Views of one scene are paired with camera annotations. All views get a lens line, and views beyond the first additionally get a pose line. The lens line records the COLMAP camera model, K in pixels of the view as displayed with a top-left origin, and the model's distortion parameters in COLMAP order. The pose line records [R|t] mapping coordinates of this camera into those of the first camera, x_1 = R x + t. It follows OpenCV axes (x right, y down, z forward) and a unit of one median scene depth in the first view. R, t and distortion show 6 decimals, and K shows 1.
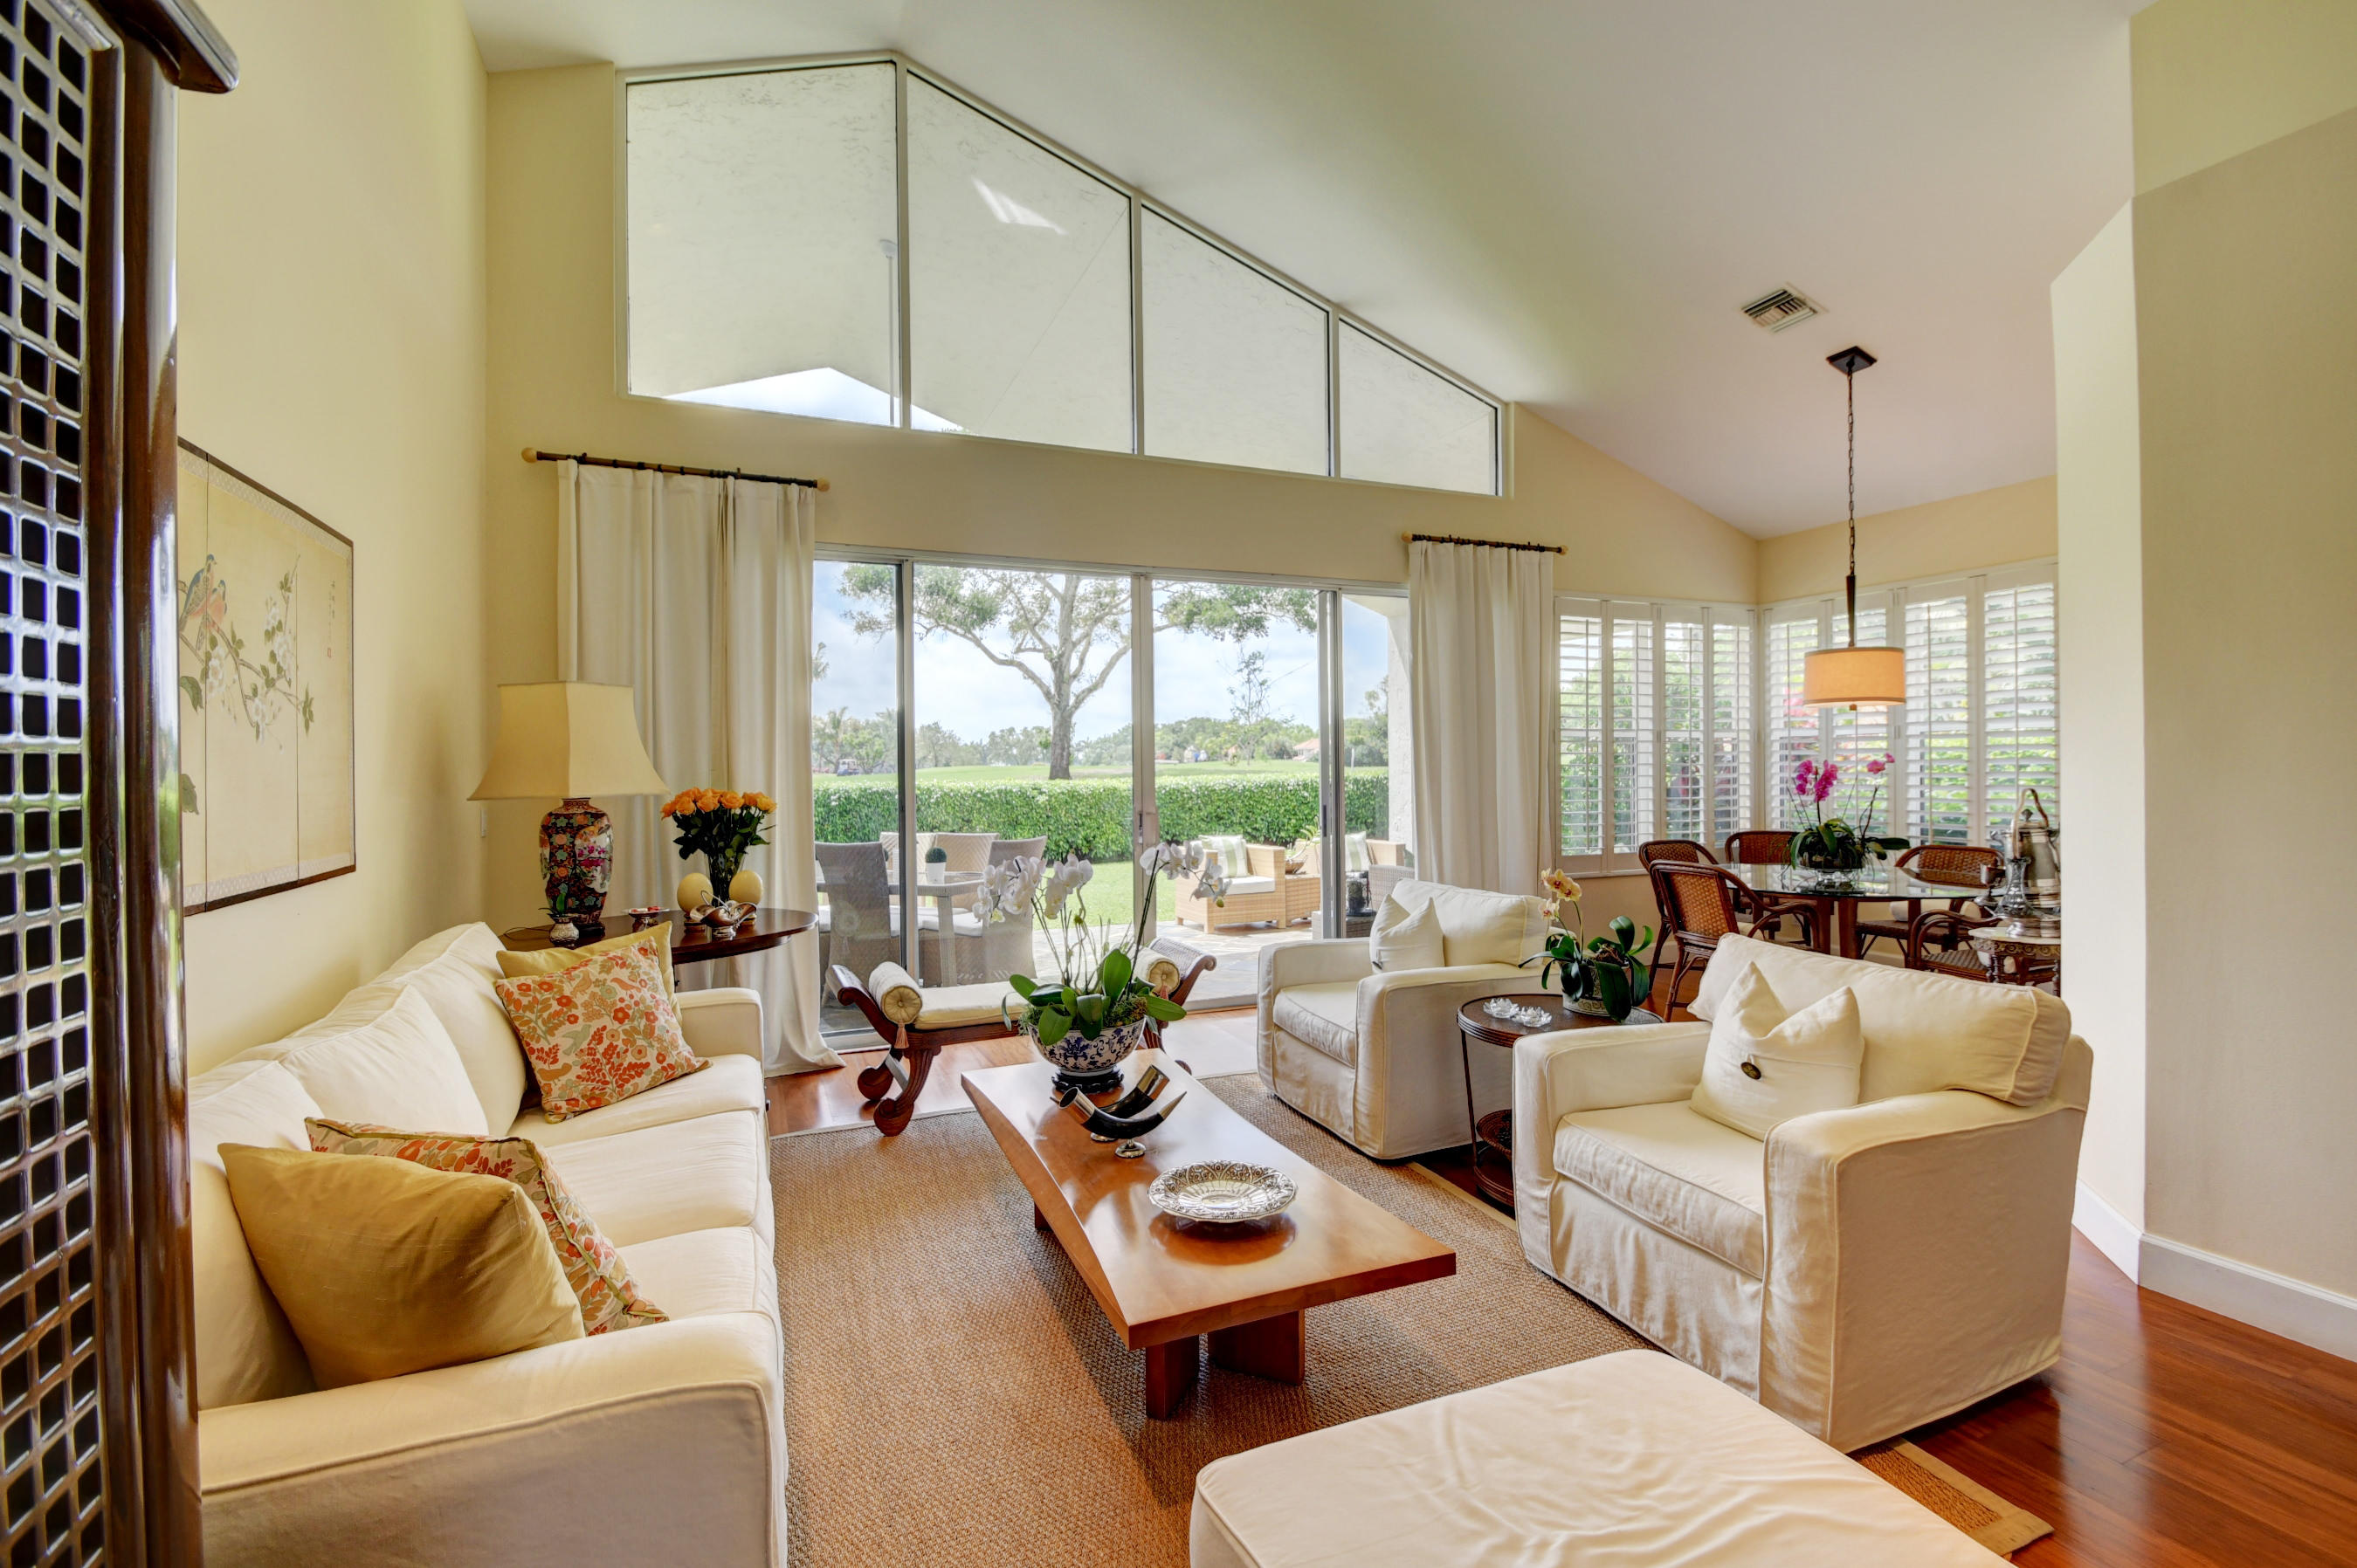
lens RADIAL K [[1039.5, 0, 1189.9], [0, 1039.5, 768.9], [0, 0, 1]] dist [0.006201, -0.013271]
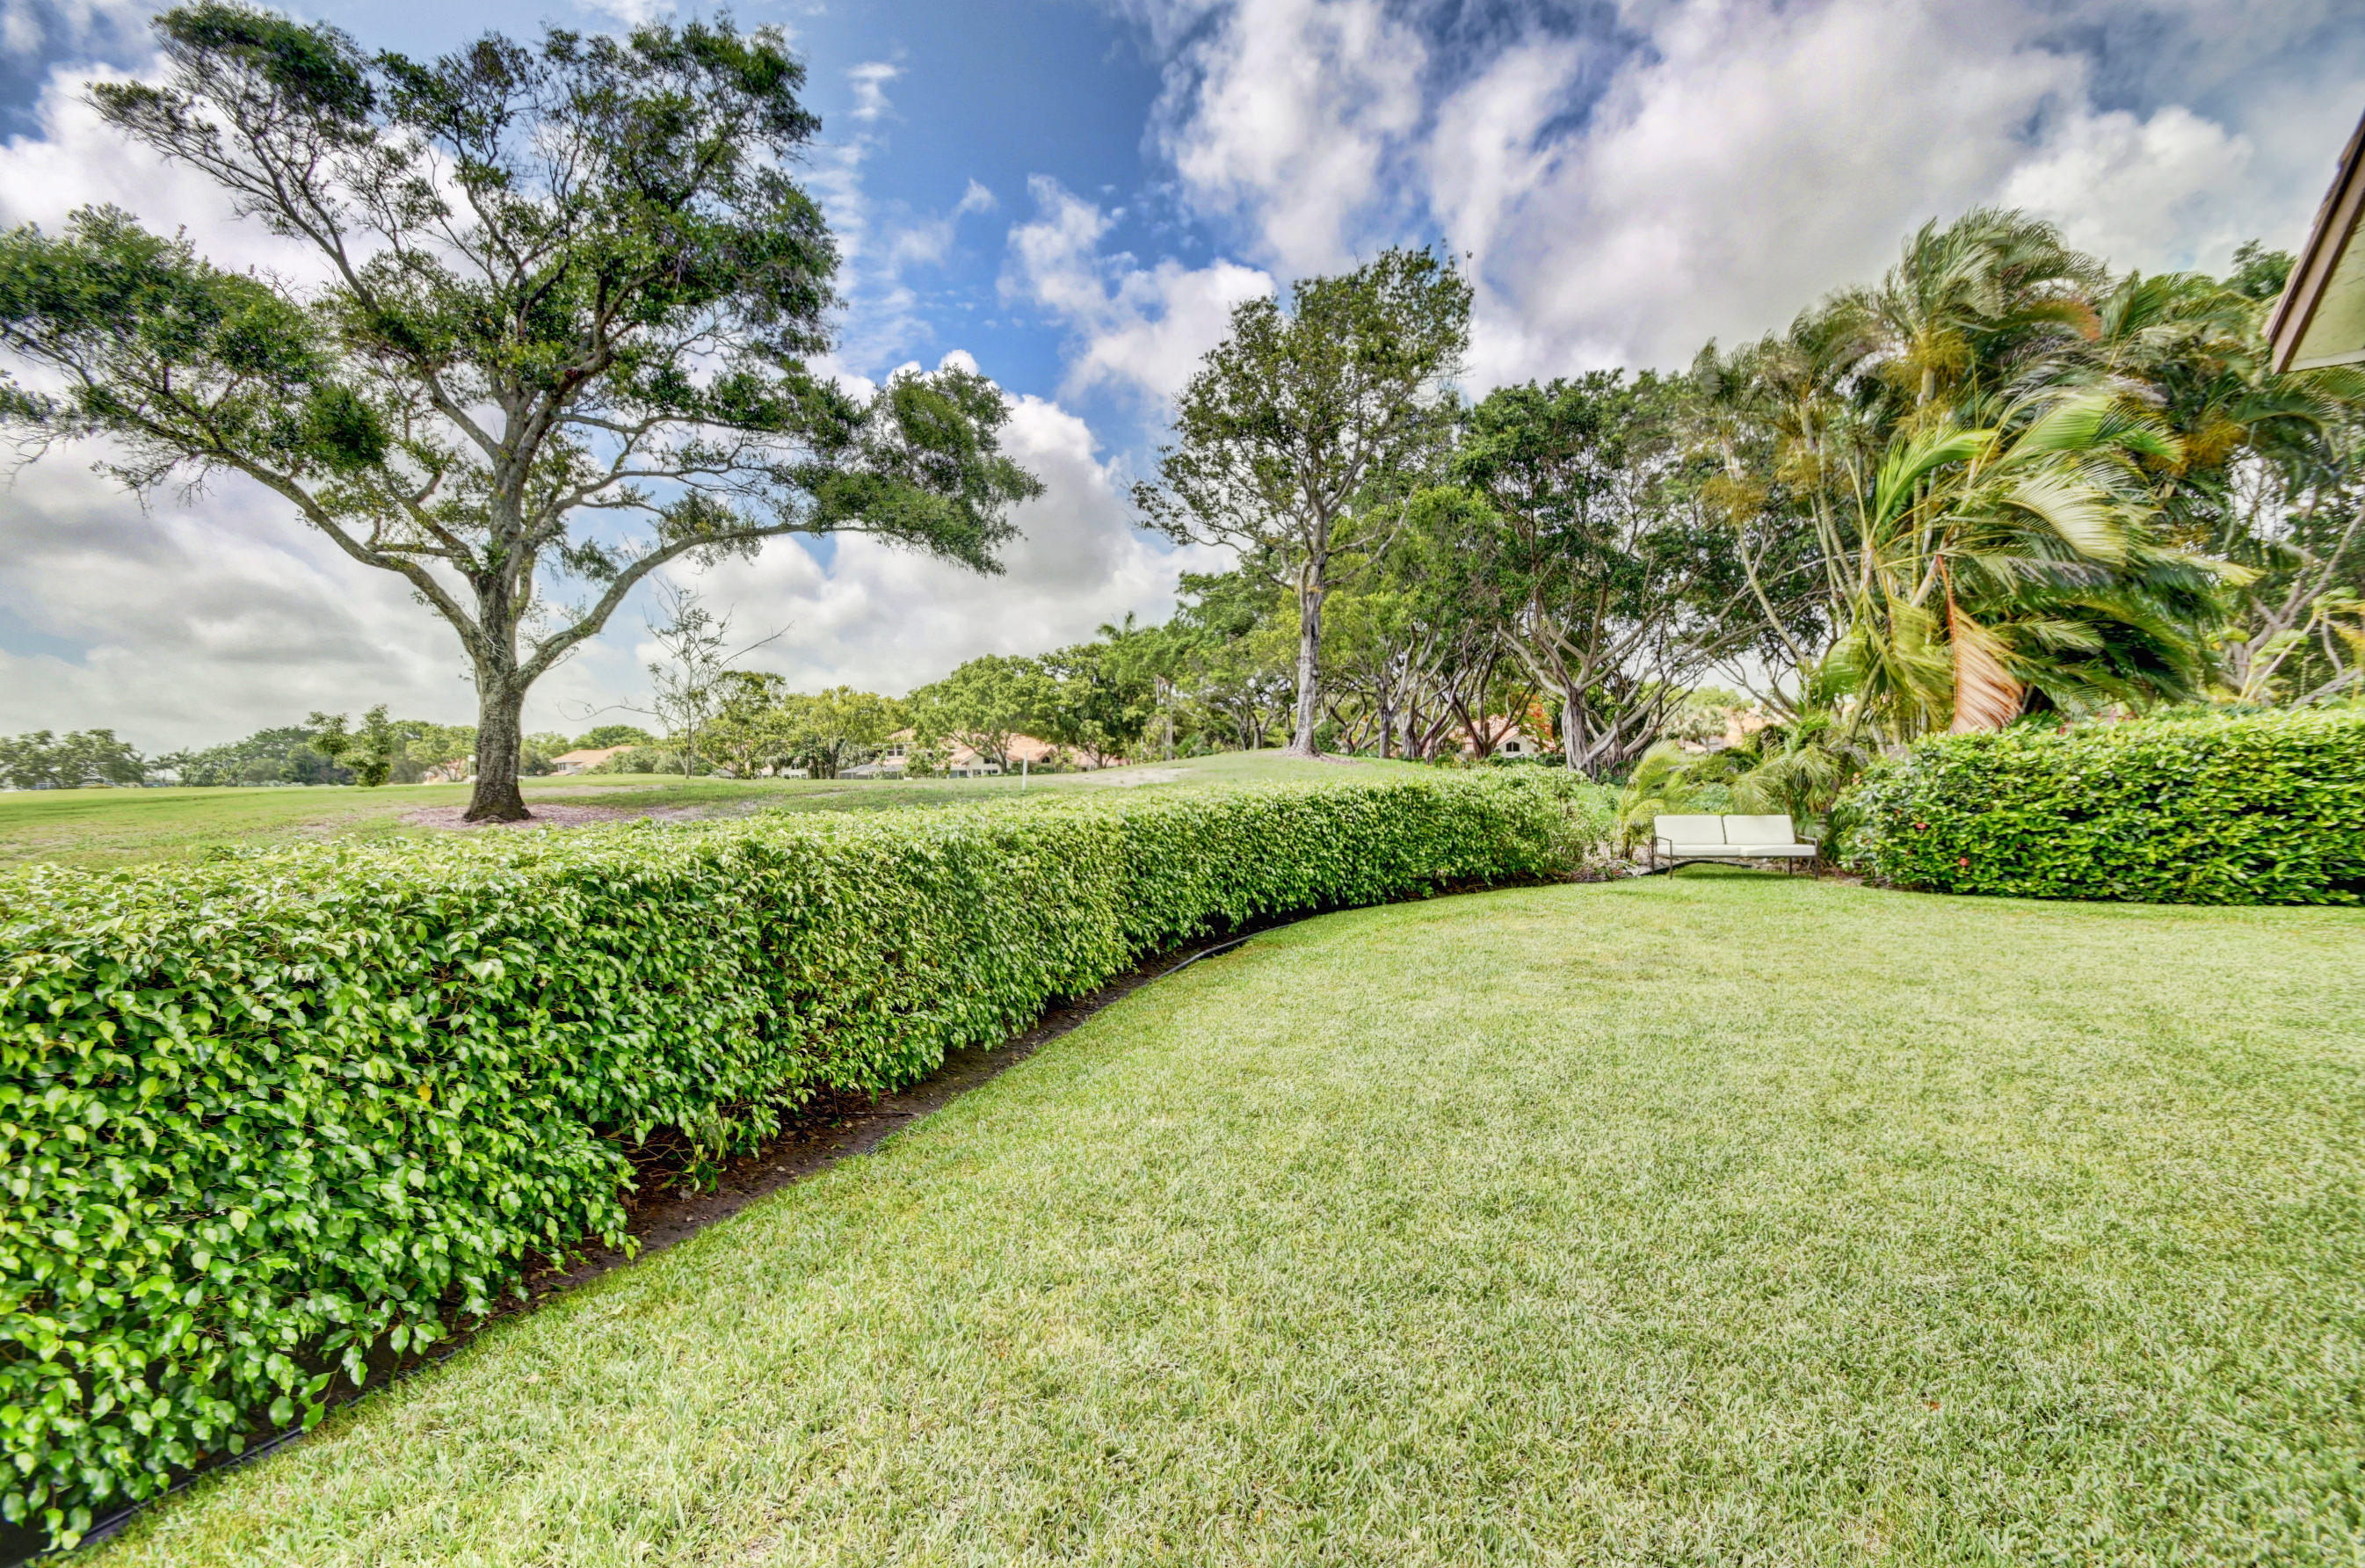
lens RADIAL K [[1048.9, 0, 1193.9], [0, 1048.9, 769.5], [0, 0, 1]] dist [0.018699, -0.016482]
pose [[0.777027, -0.009156, 0.629401, -0.873282], [0.017253, 0.999828, -0.006755, -0.000447], [-0.629231, 0.016108, 0.777051, 1.831546]]
